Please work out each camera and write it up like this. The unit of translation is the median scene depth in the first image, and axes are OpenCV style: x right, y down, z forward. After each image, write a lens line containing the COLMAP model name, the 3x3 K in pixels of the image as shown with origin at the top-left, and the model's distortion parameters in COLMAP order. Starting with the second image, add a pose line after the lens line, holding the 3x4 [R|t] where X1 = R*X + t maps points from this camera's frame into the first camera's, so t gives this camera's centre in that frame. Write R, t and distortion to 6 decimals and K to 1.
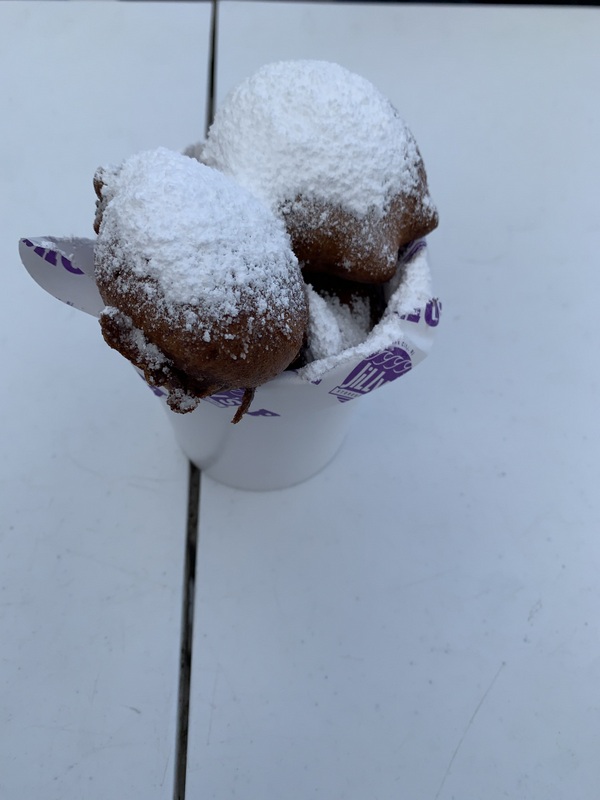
lens RADIAL K [[602.3, 0, 300.0], [0, 602.3, 400.0], [0, 0, 1]] dist [0.095000, -0.385320]
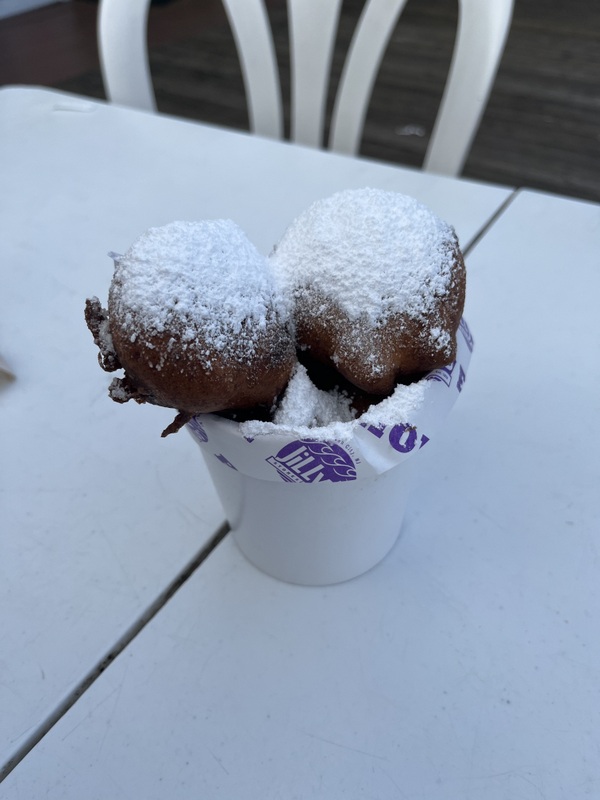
lens RADIAL K [[607.5, 0, 300.3], [0, 607.5, 415.2], [0, 0, 1]] dist [0.031196, -0.002691]
pose [[0.798036, 0.355616, -0.486493, 0.615998], [-0.462829, 0.878705, -0.116904, 0.016292], [0.385911, 0.318457, 0.865828, 0.088310]]
